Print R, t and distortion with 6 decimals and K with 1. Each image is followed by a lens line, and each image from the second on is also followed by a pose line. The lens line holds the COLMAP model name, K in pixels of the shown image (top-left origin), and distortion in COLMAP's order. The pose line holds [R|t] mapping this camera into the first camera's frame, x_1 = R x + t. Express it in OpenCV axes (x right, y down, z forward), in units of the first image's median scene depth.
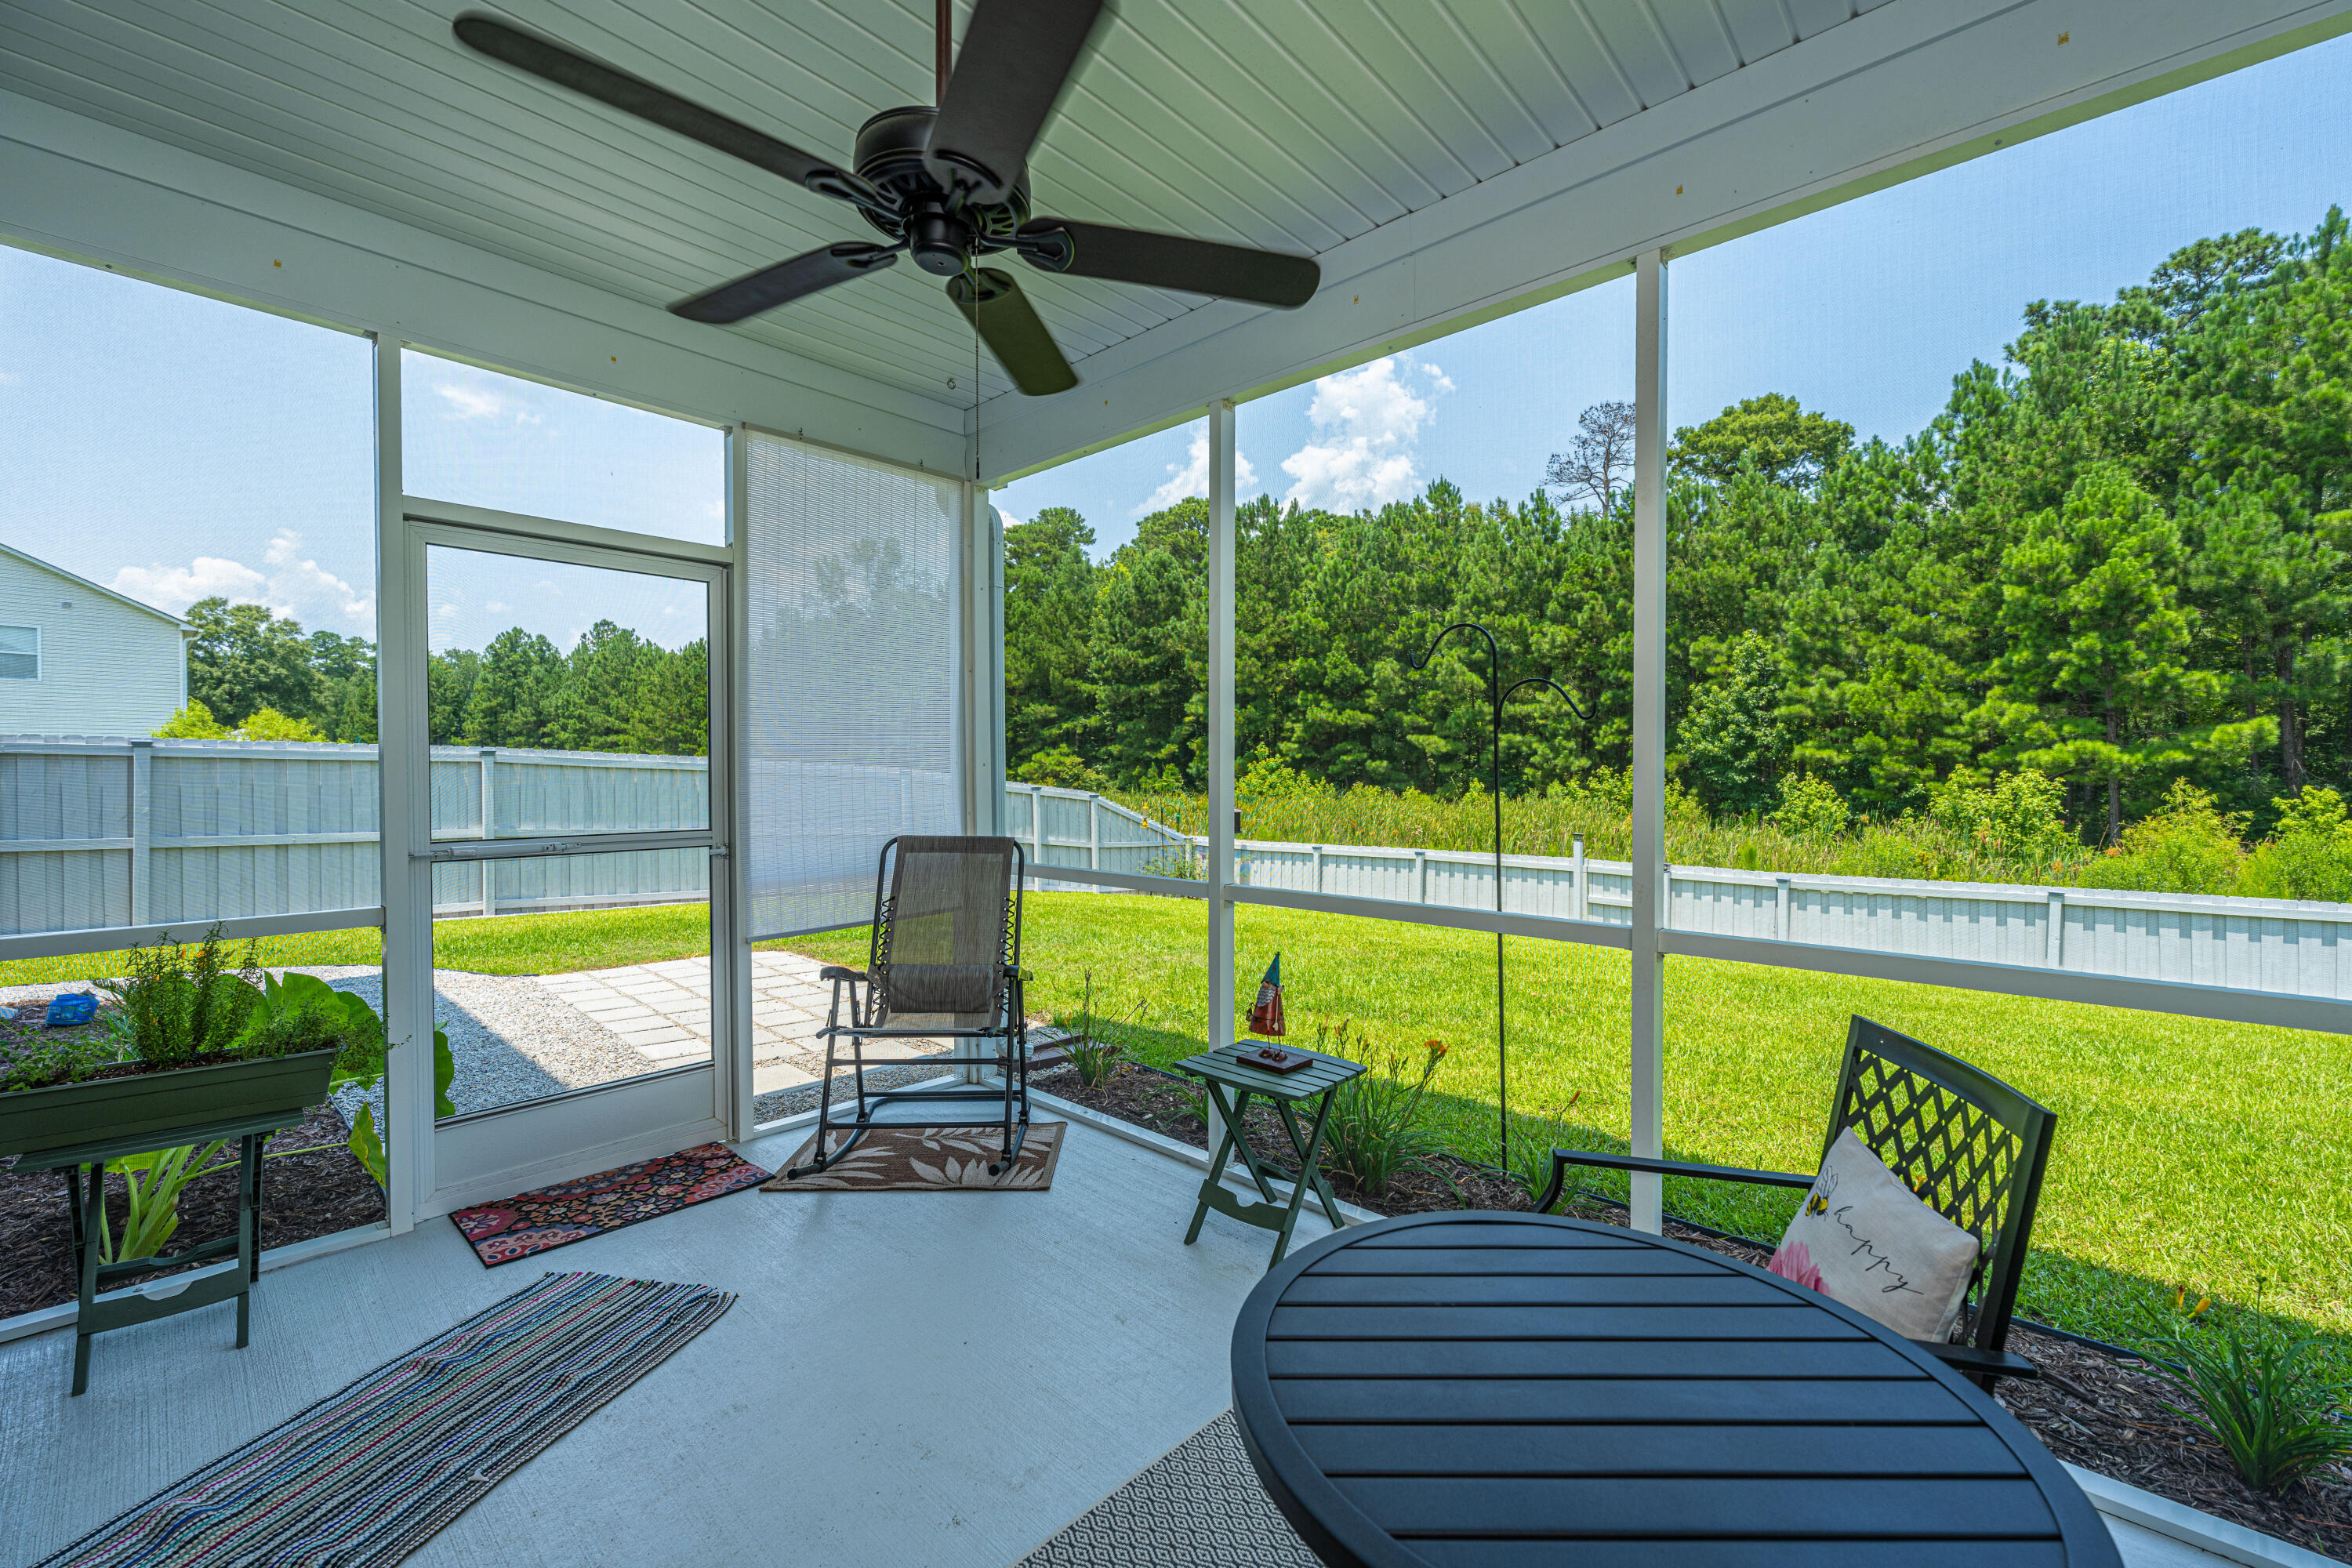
lens RADIAL K [[942.8, 0, 1209.0], [0, 942.8, 785.7], [0, 0, 1]] dist [-0.002366, 0.000153]
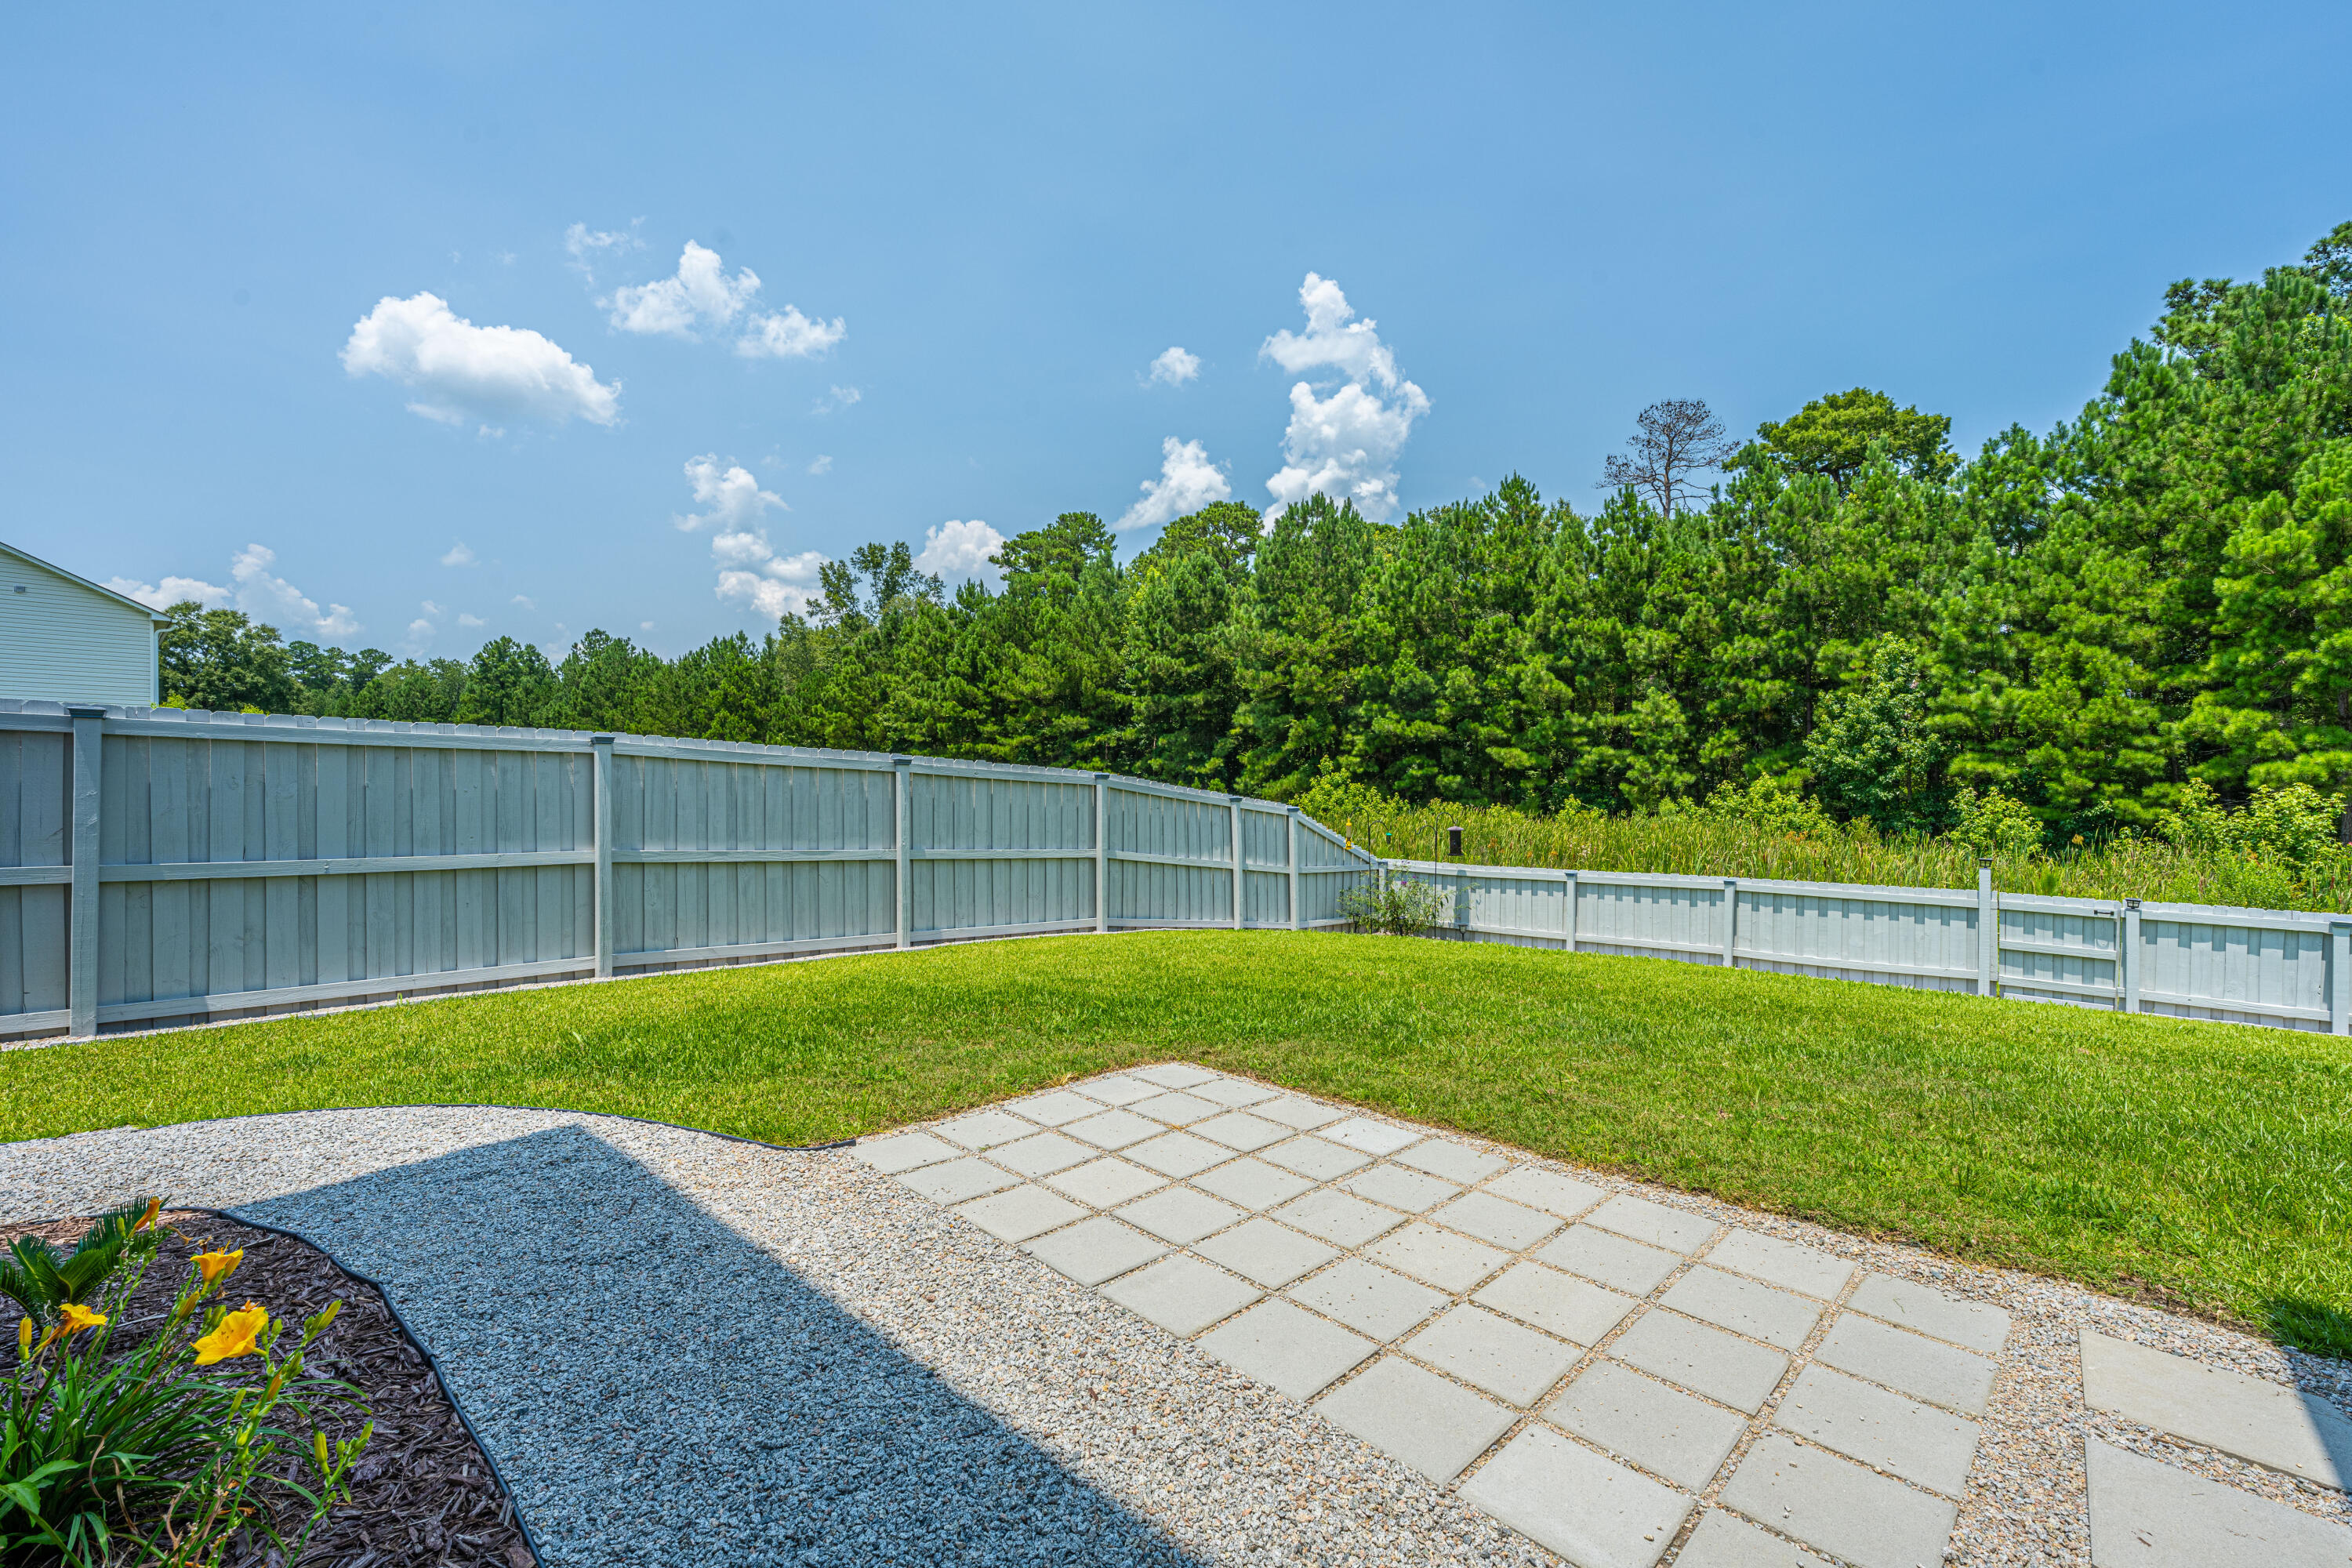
lens RADIAL K [[942.8, 0, 1202.8], [0, 942.8, 807.4], [0, 0, 1]] dist [-0.002366, 0.000153]
pose [[0.999938, 0.003024, 0.010758, -0.087140], [-0.003066, 0.999988, 0.003841, 0.002618], [-0.010746, -0.003874, 0.999935, 0.079988]]
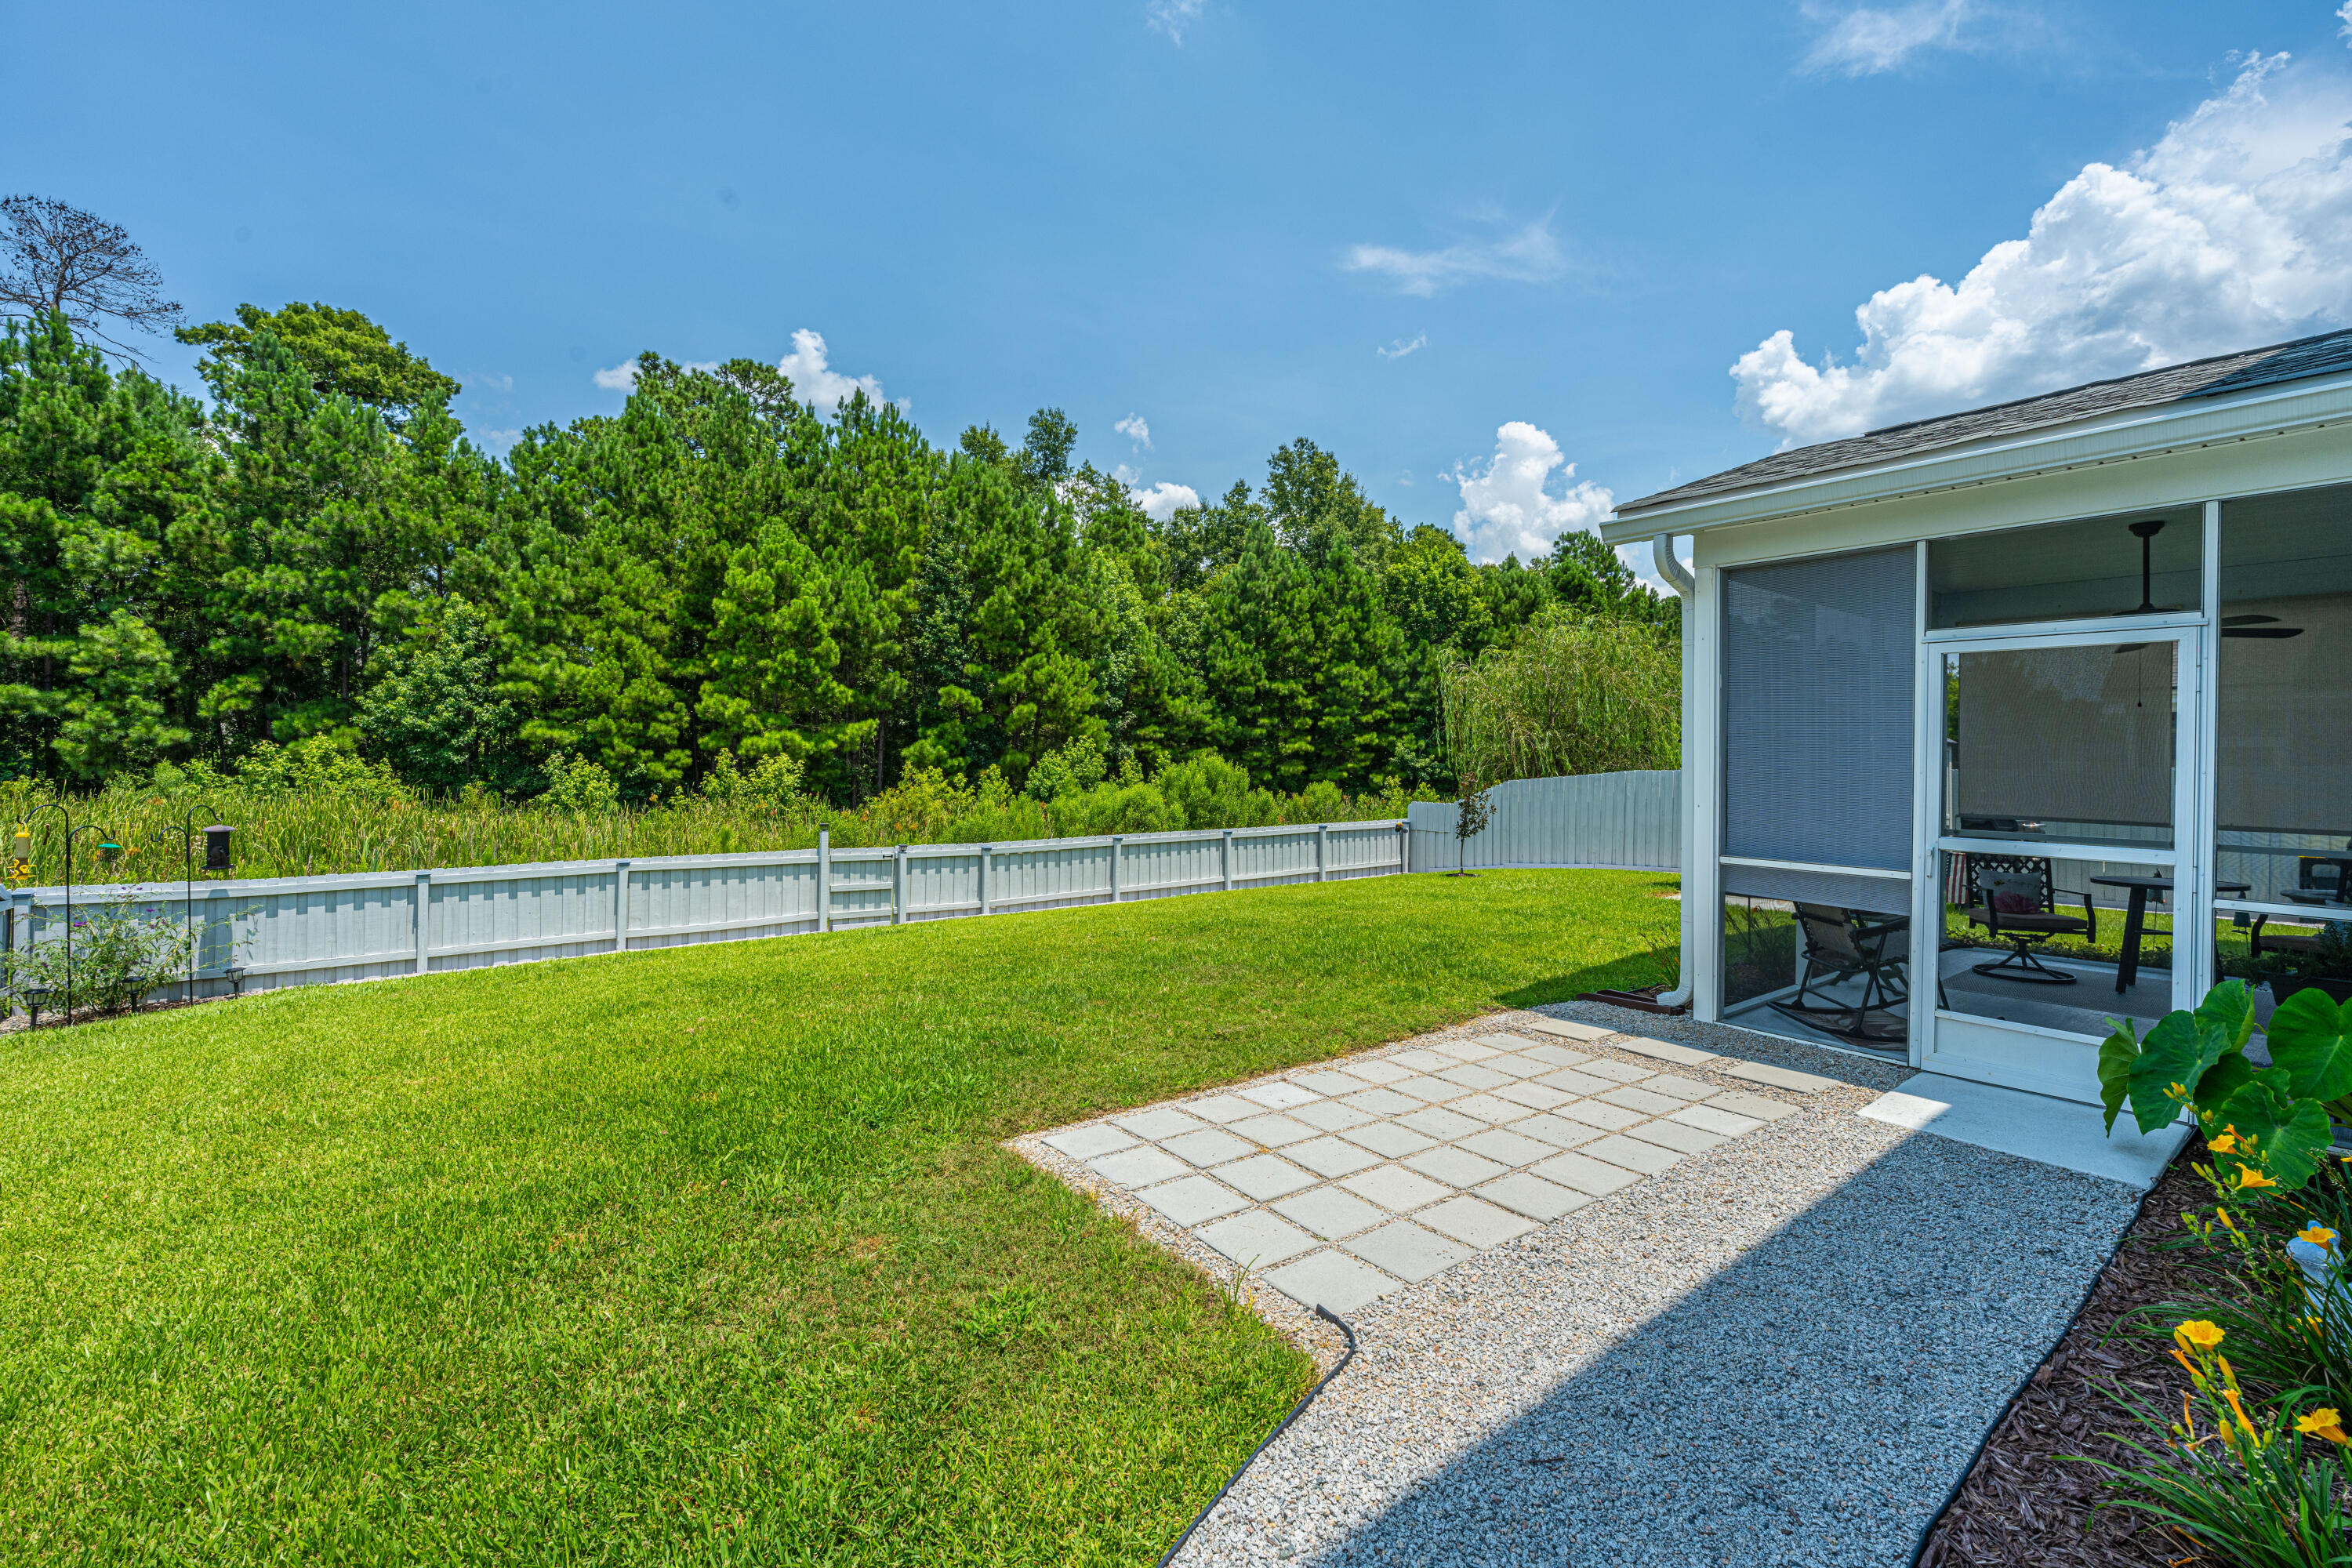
lens RADIAL K [[942.8, 0, 1174.2], [0, 942.8, 755.5], [0, 0, 1]] dist [-0.002366, 0.000153]
pose [[0.194505, 0.005972, 0.980883, -0.148804], [0.001645, 0.999978, -0.006415, -0.002694], [-0.980900, 0.002861, 0.194491, 0.131366]]
